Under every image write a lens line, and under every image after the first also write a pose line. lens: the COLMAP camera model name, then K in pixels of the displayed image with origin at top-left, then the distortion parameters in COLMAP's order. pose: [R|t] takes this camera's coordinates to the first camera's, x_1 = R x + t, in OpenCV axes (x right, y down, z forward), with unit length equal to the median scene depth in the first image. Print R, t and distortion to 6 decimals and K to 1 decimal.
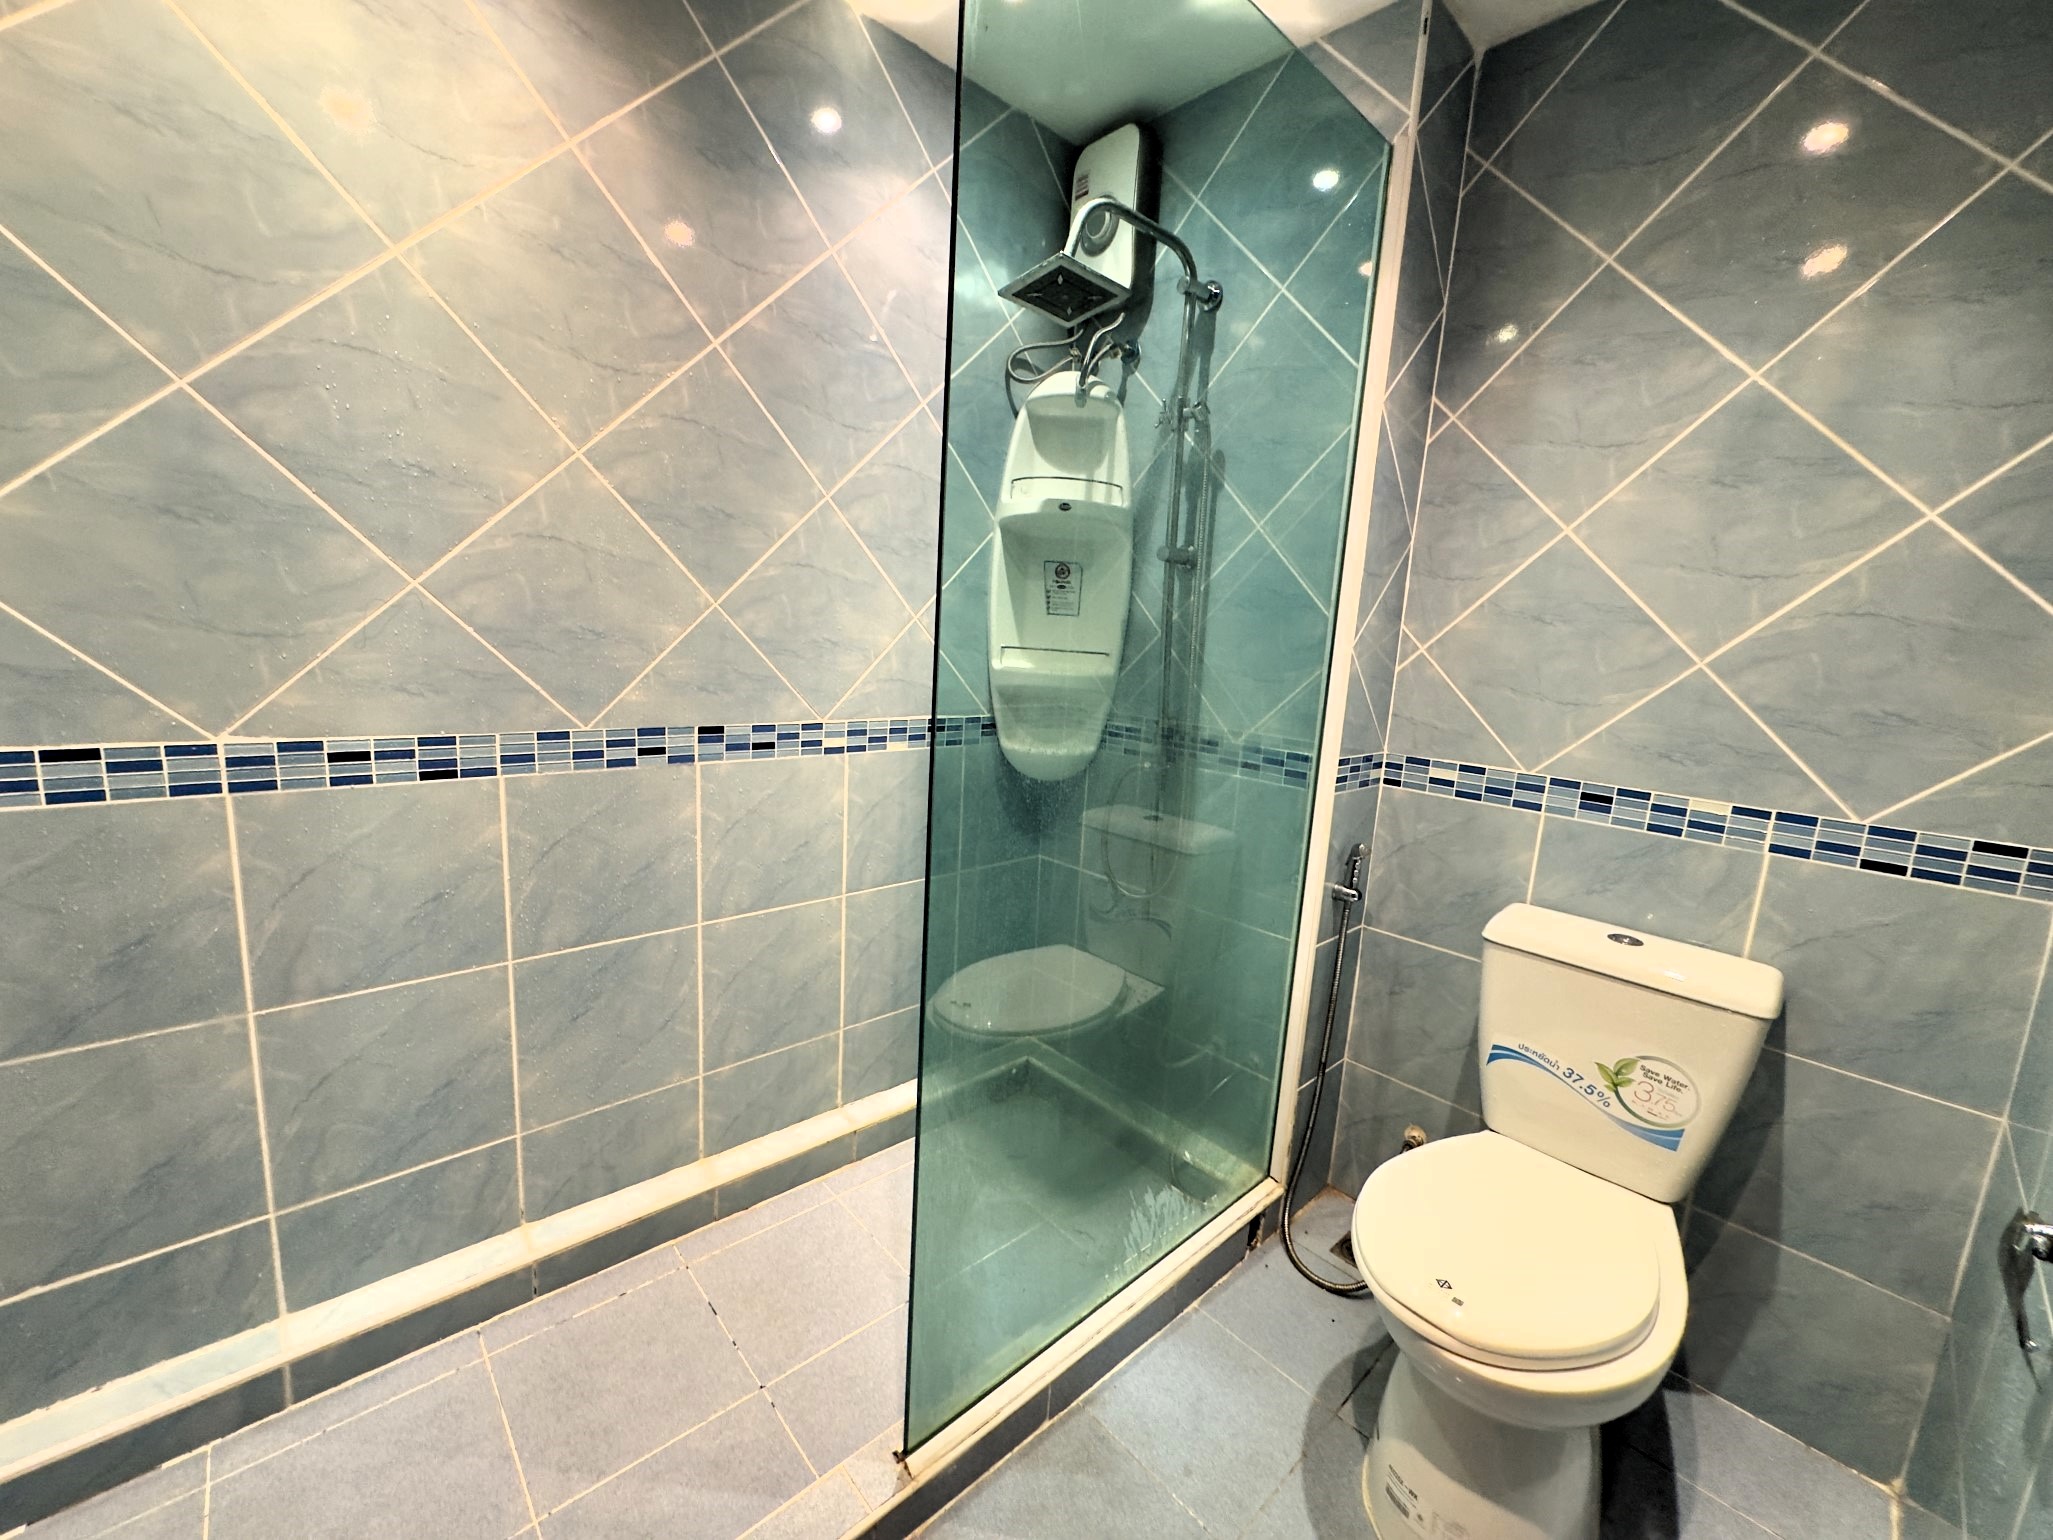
lens RADIAL K [[815.8, 0, 1028.2], [0, 815.8, 773.7], [0, 0, 1]] dist [-0.001189, 0.000299]
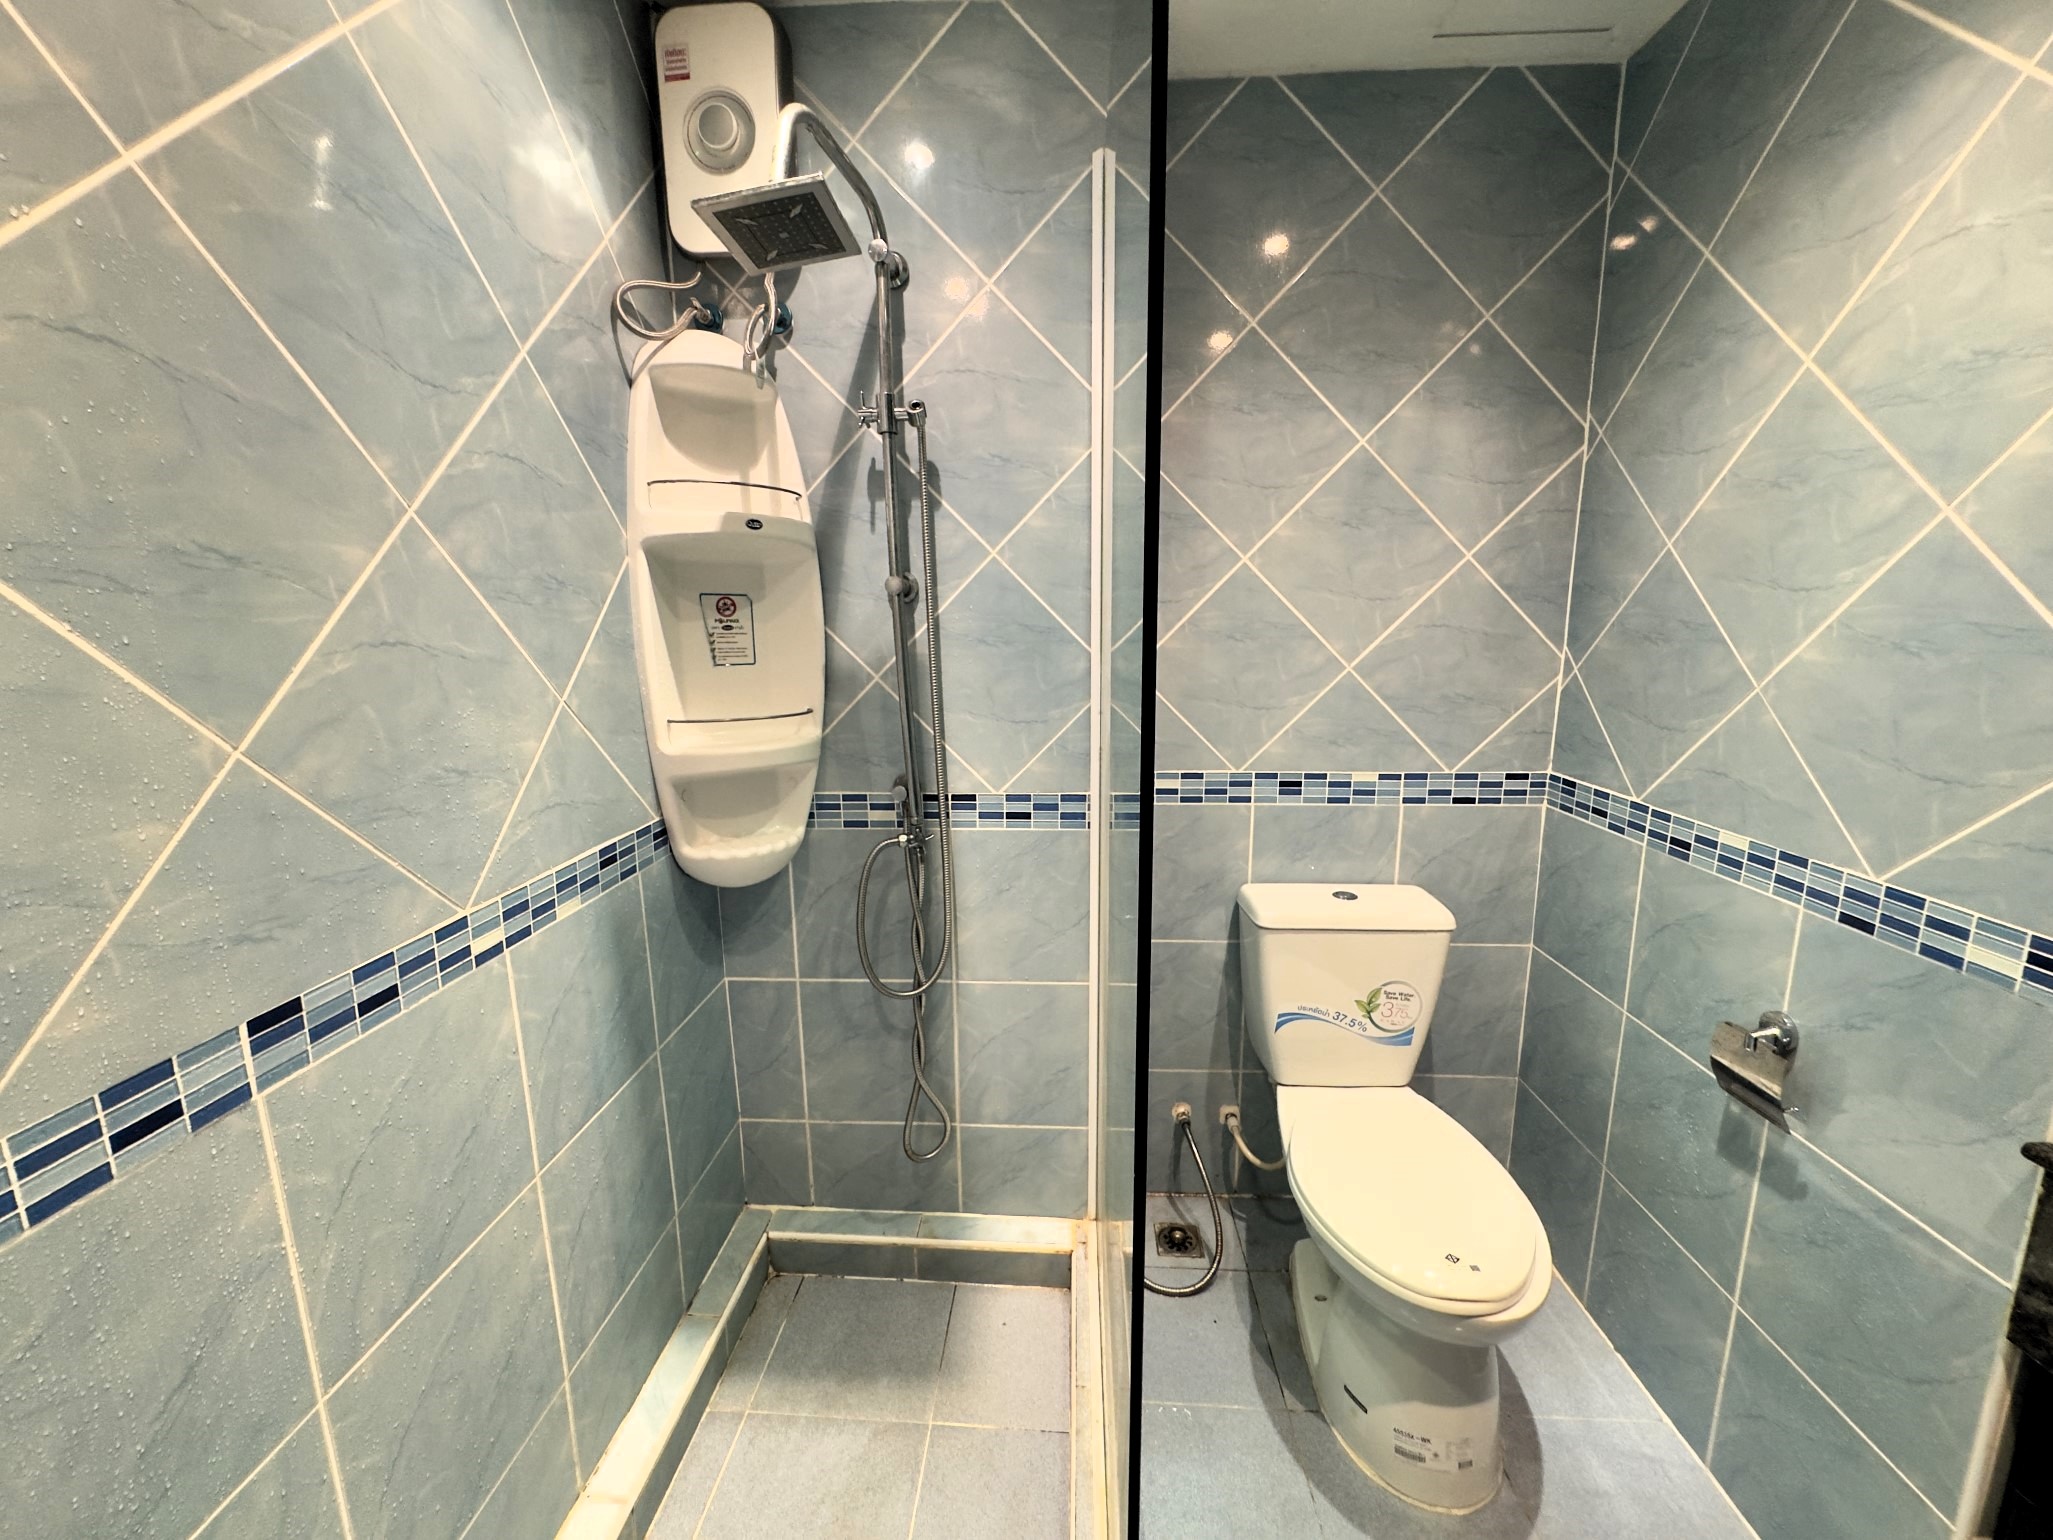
lens RADIAL K [[815.8, 0, 1021.5], [0, 815.8, 774.0], [0, 0, 1]] dist [-0.001189, 0.000299]
pose [[0.724269, -0.193034, 0.661946, -0.369510], [0.170506, 0.980338, 0.099323, -0.167159], [-0.668103, 0.040929, 0.742942, 0.366898]]
